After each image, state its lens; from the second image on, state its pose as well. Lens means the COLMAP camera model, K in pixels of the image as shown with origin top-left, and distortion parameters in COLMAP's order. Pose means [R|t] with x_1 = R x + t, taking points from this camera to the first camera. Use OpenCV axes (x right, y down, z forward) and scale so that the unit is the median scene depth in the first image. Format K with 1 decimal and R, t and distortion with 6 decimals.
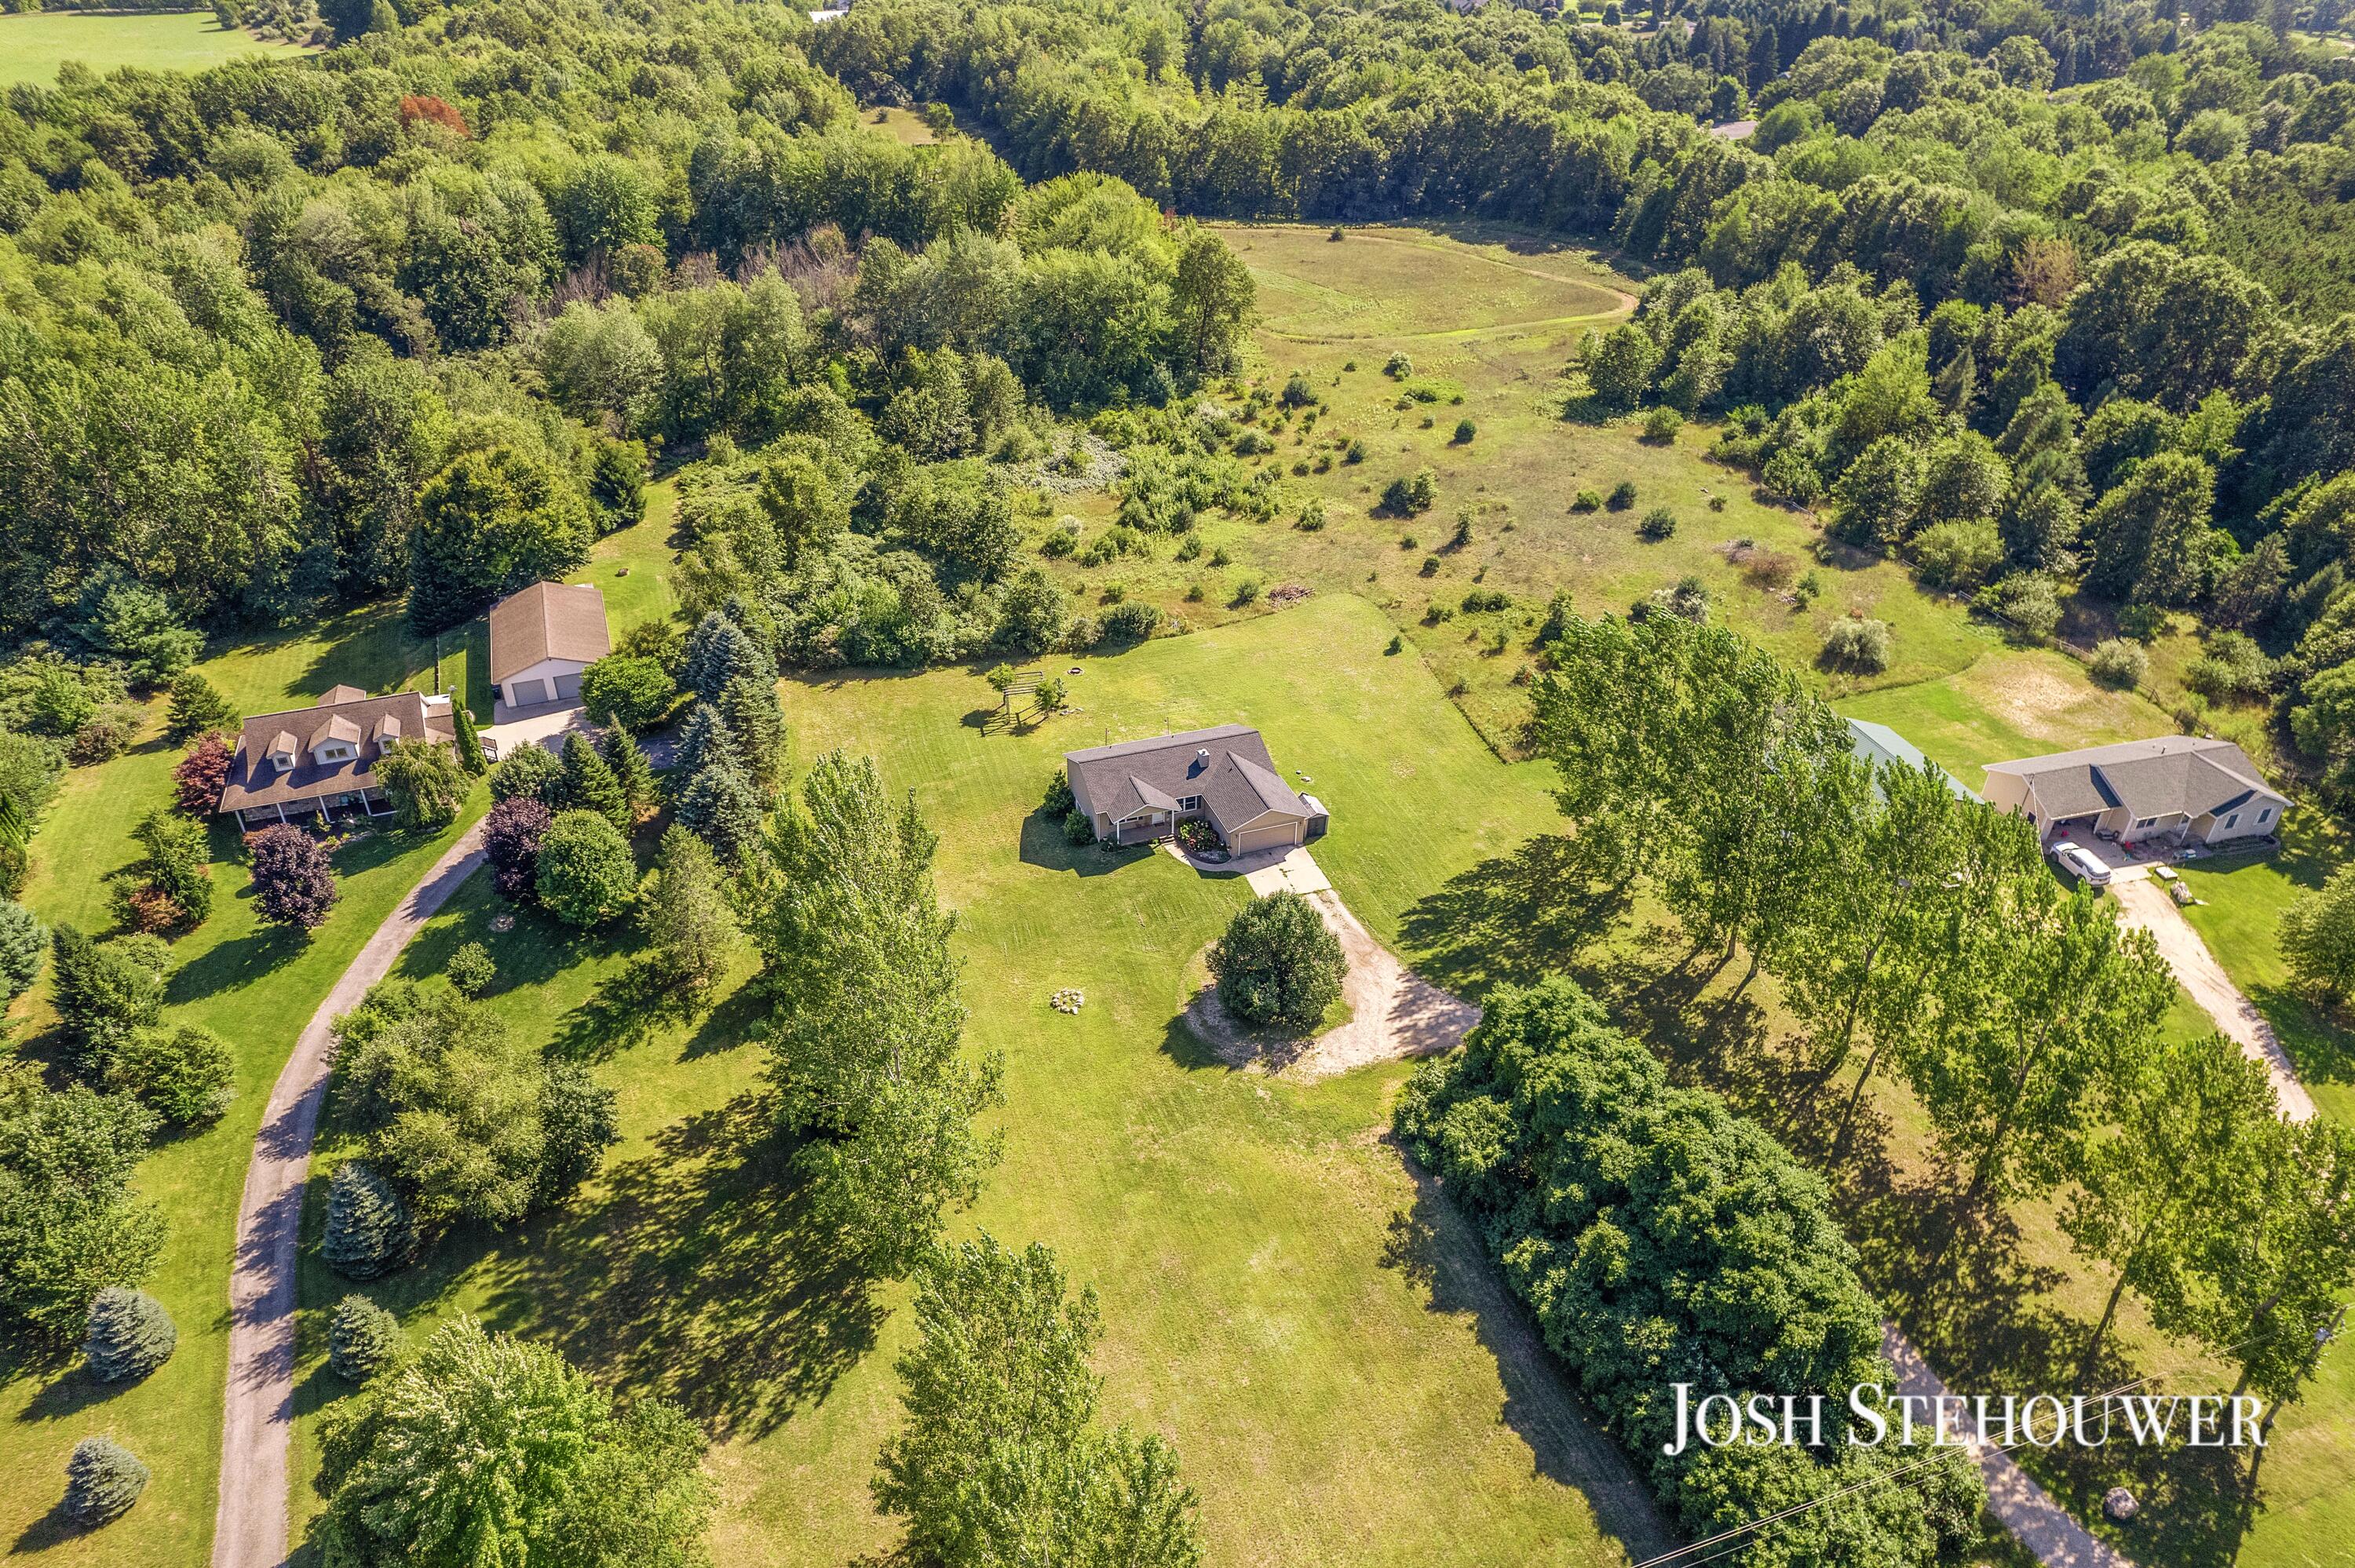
lens RADIAL K [[1526.7, 0, 1168.0], [0, 1526.7, 788.8], [0, 0, 1]] dist [-0.079680, 0.069779]
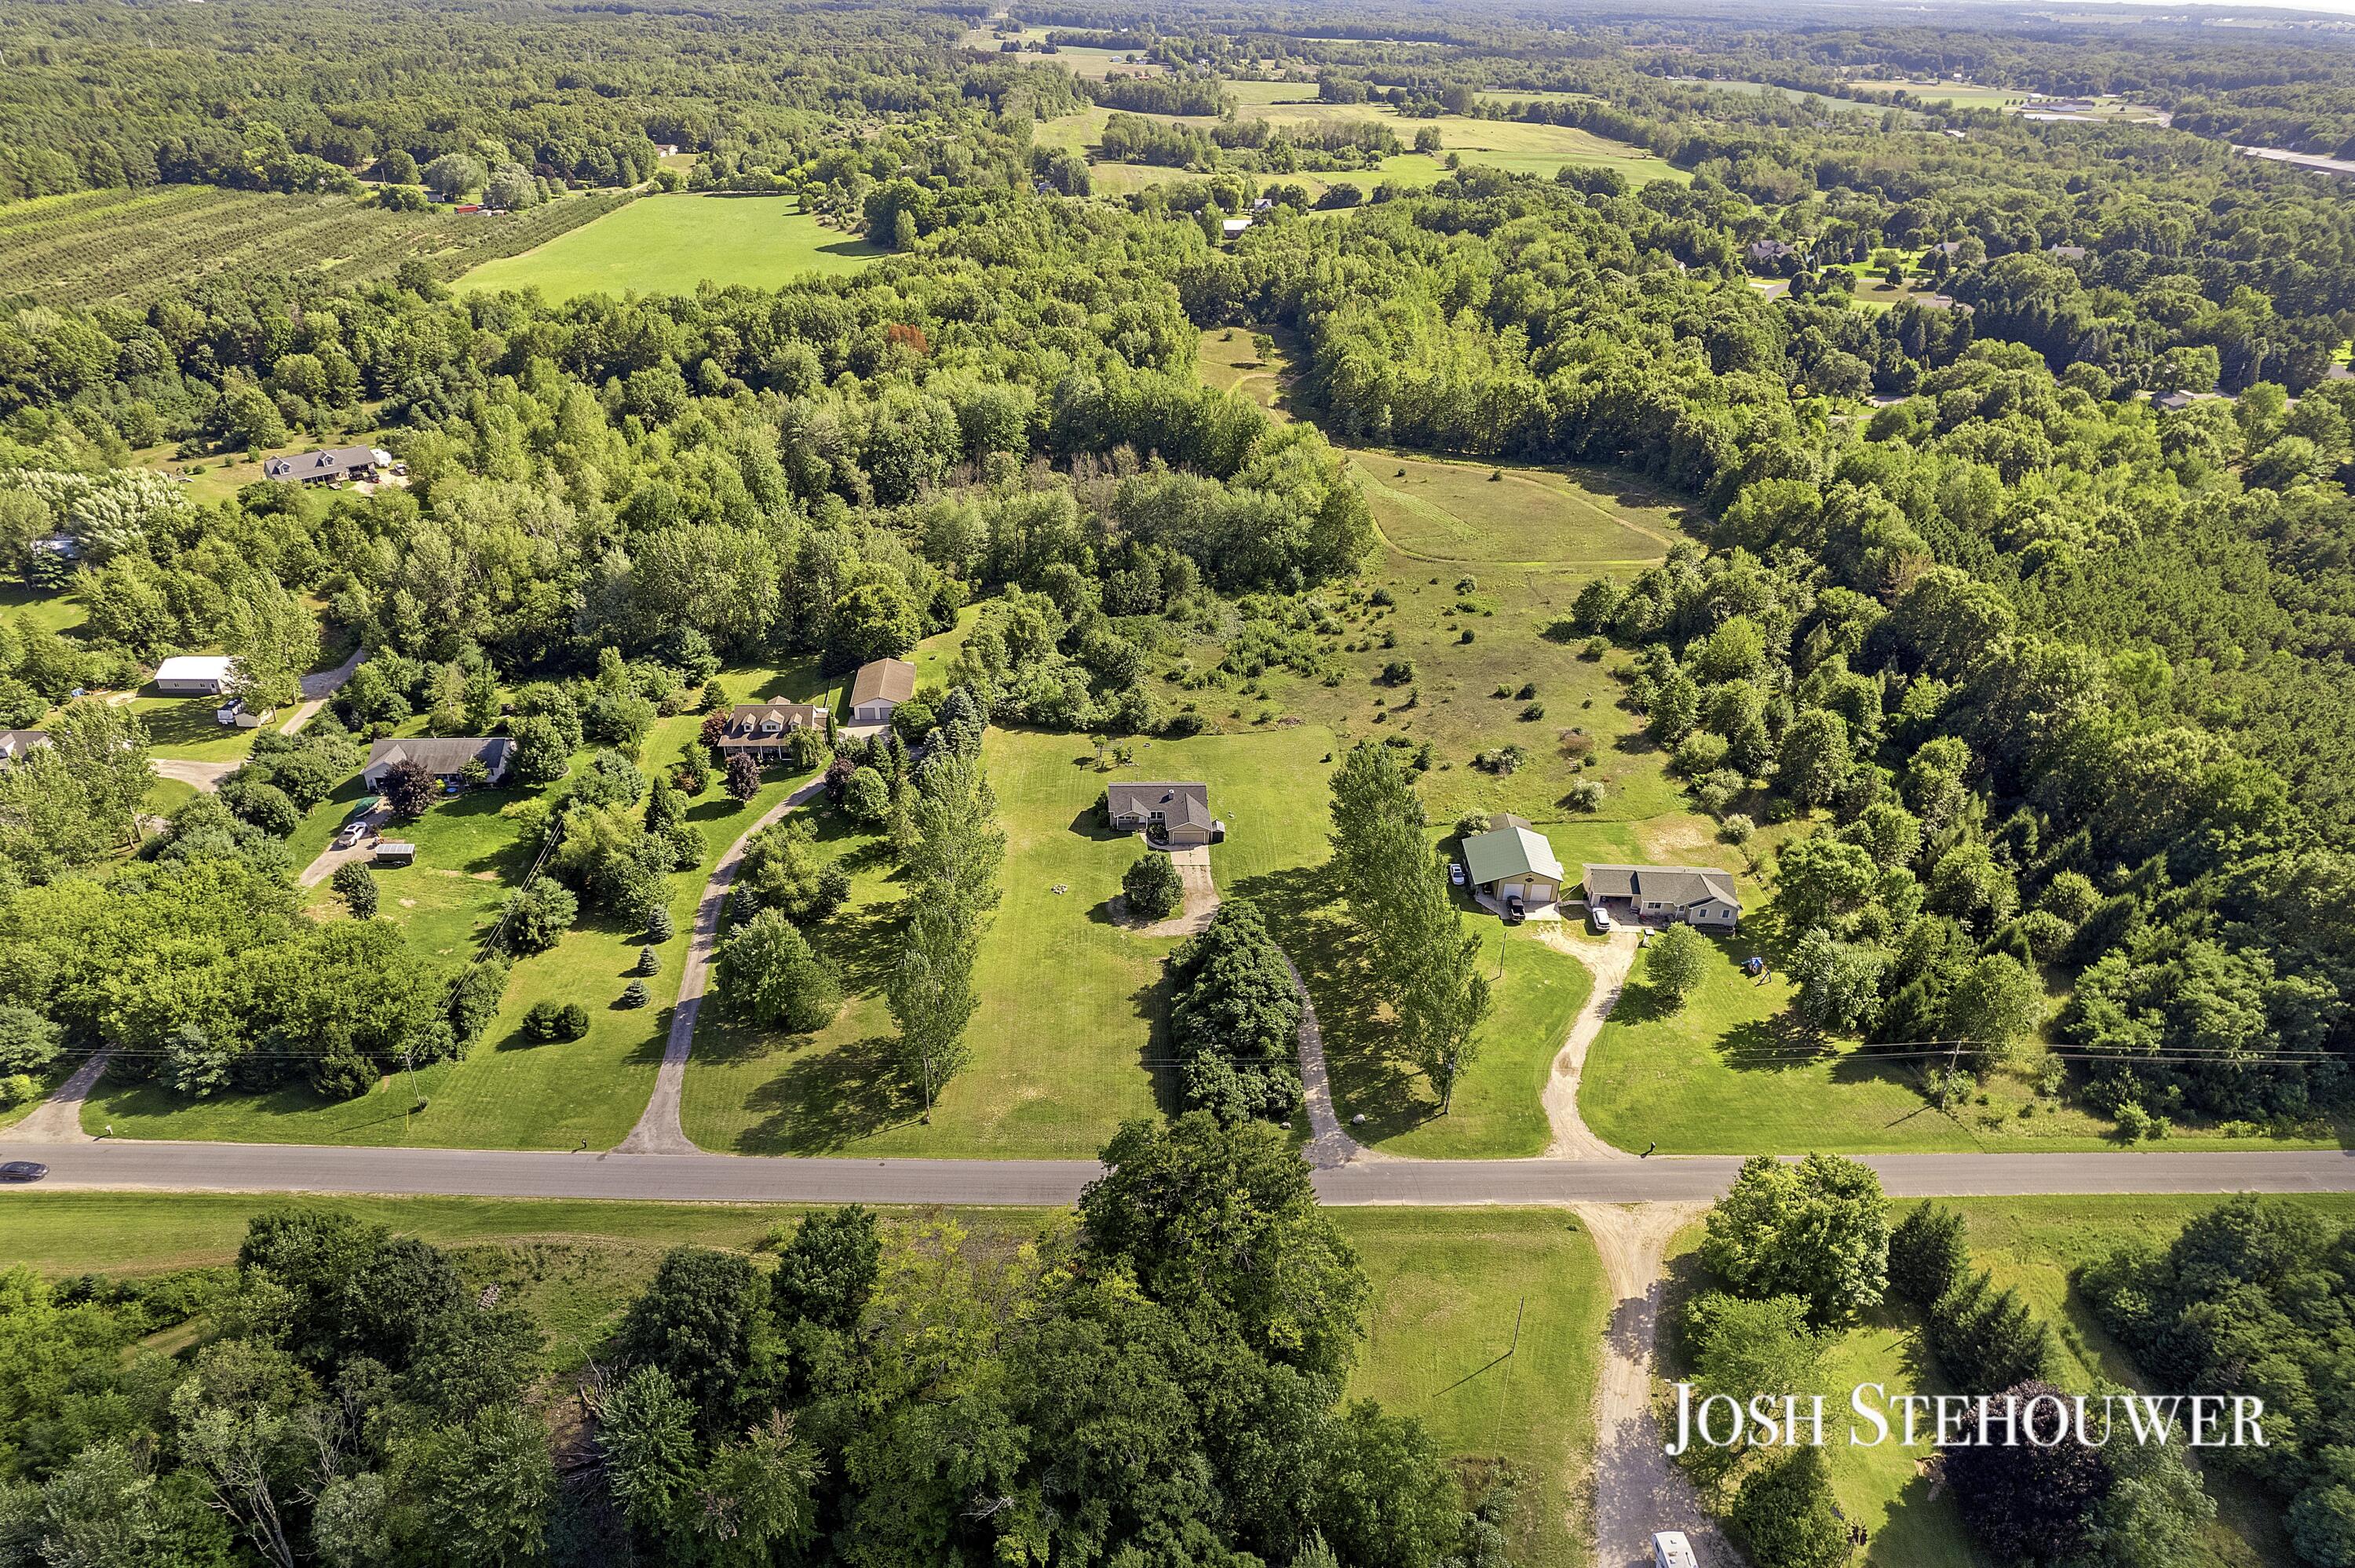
lens RADIAL K [[1510.6, 0, 1169.5], [0, 1510.6, 742.6], [0, 0, 1]] dist [-0.055275, -0.000190]
pose [[0.956992, 0.143459, -0.252163, 0.426910], [-0.167589, 0.982856, -0.076862, 0.054610], [0.236813, 0.115816, 0.964627, -0.747215]]
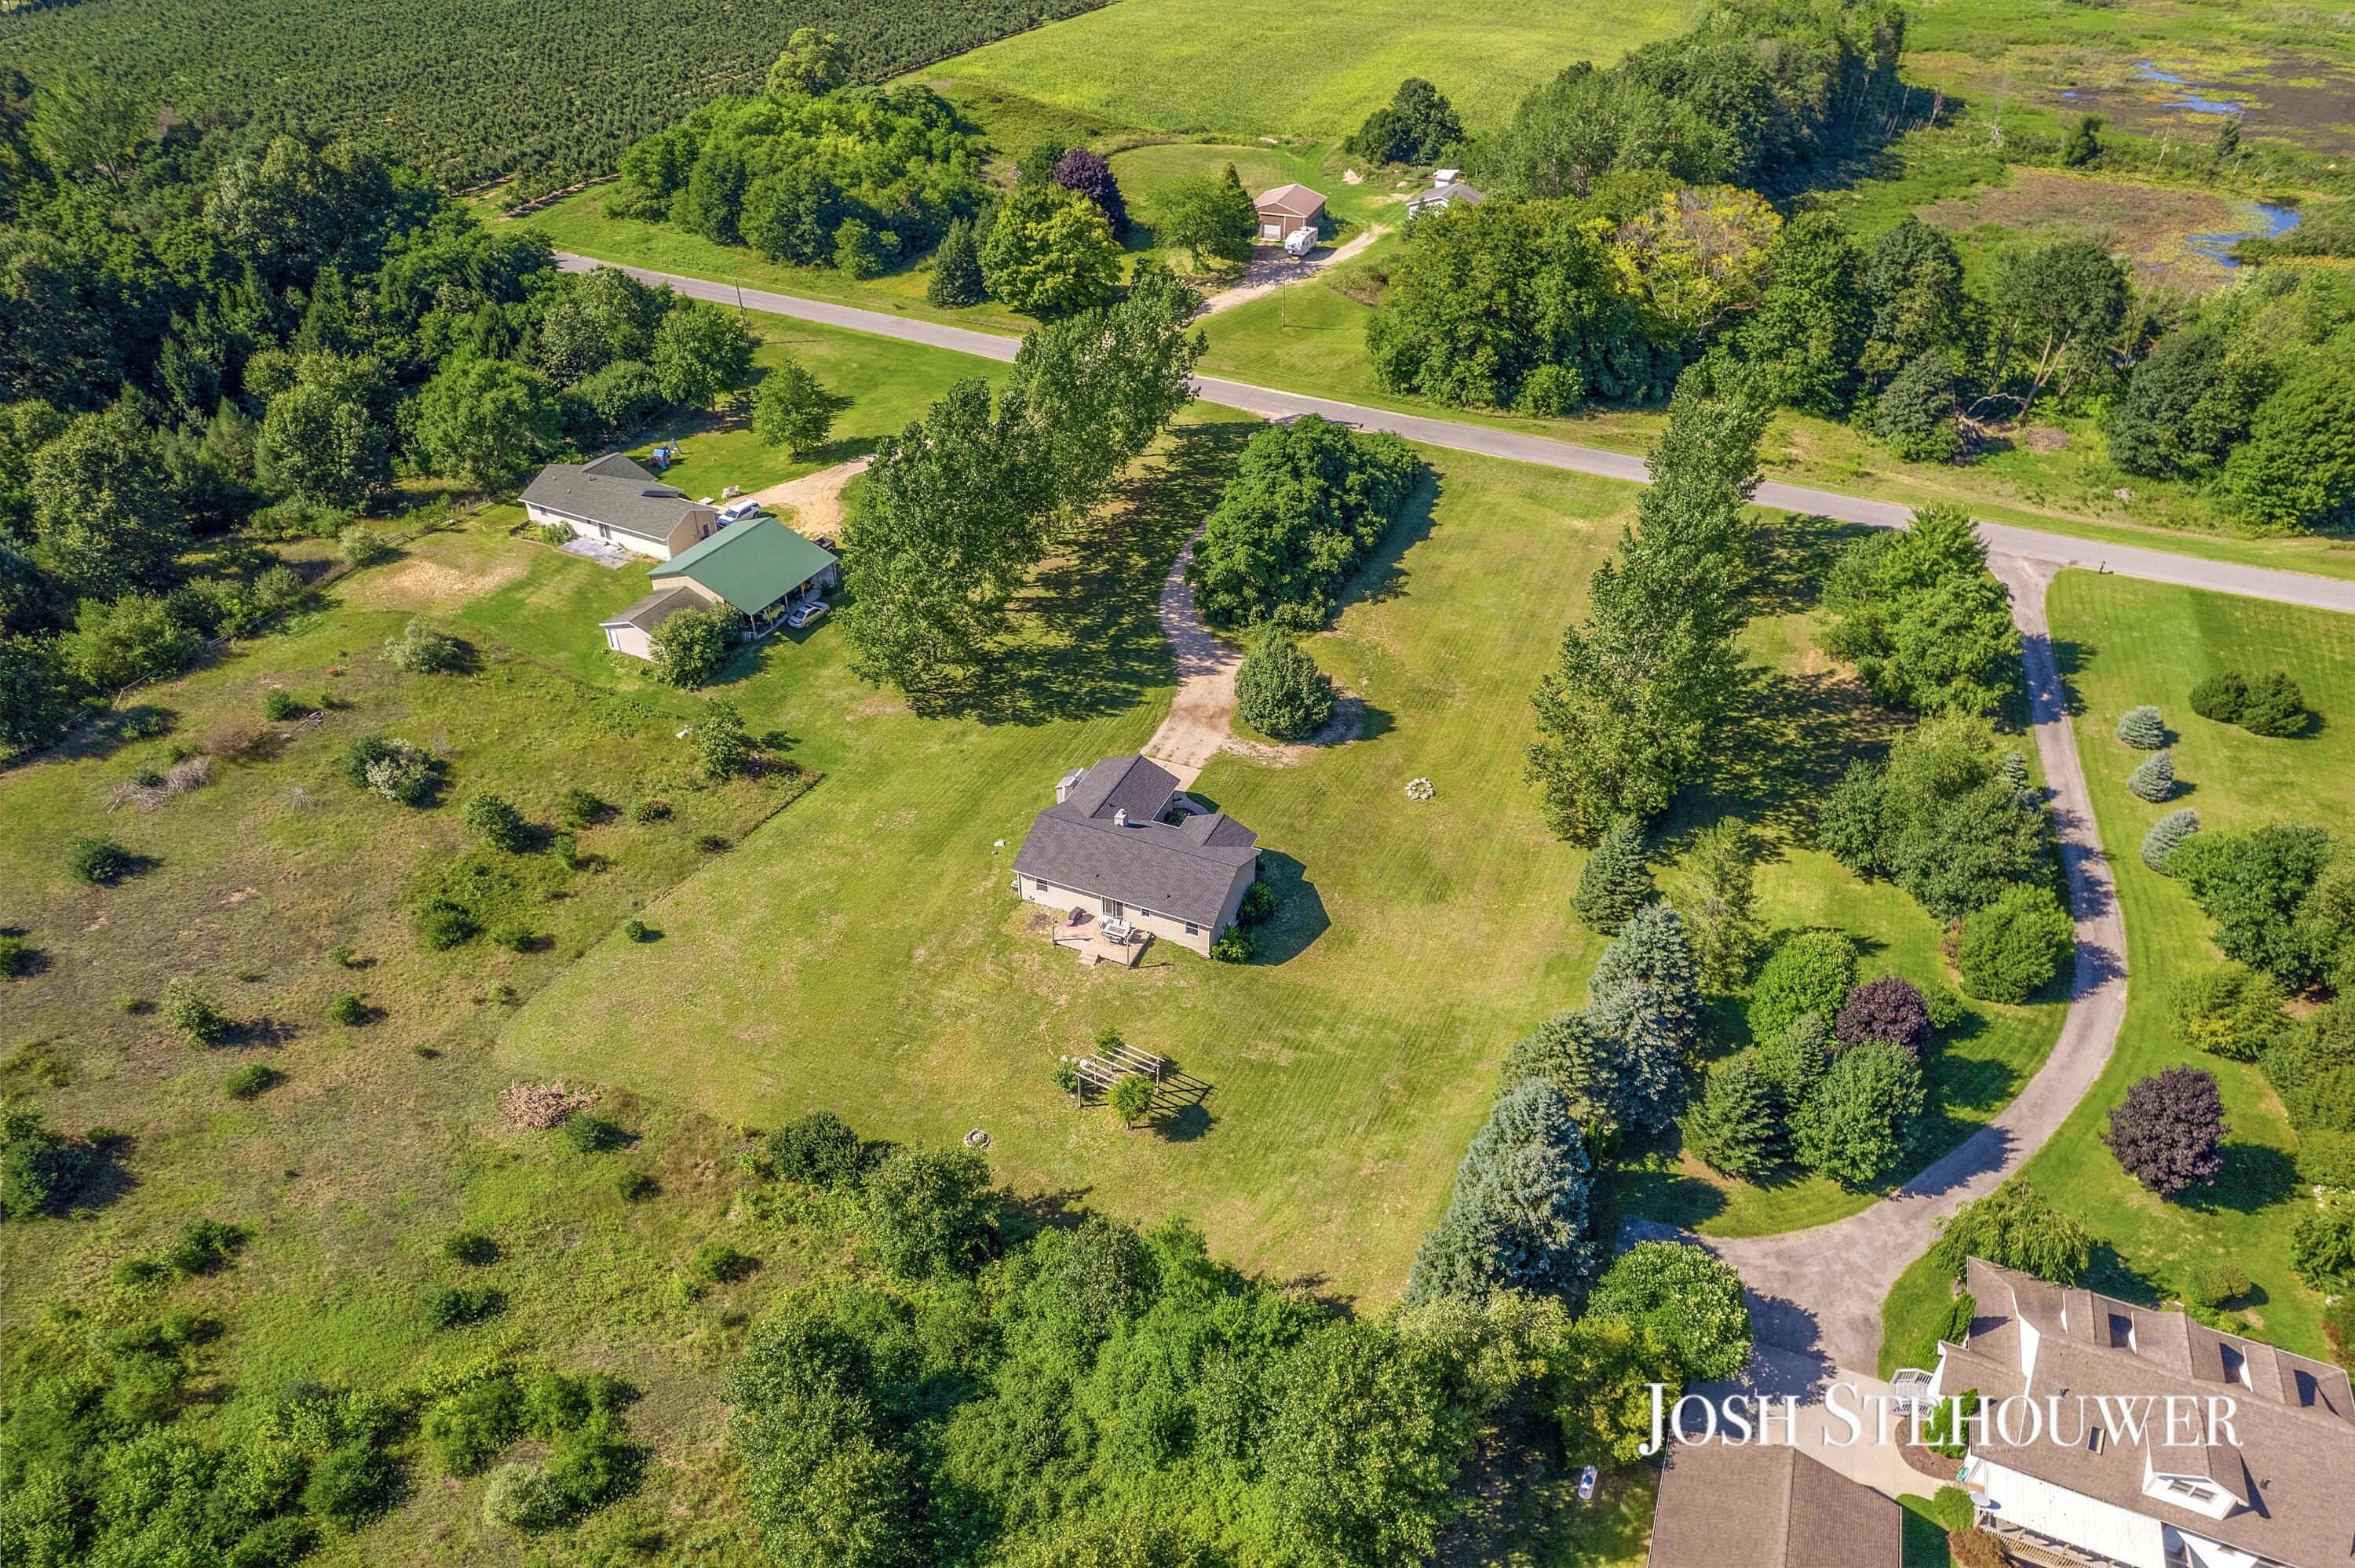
lens RADIAL K [[1526.7, 0, 1168.0], [0, 1526.7, 788.8], [0, 0, 1]] dist [-0.079680, 0.069779]
pose [[-0.725480, -0.410976, 0.552066, -0.412471], [0.362373, 0.453855, 0.814065, -0.637923], [-0.585119, 0.790642, -0.180336, 0.961309]]
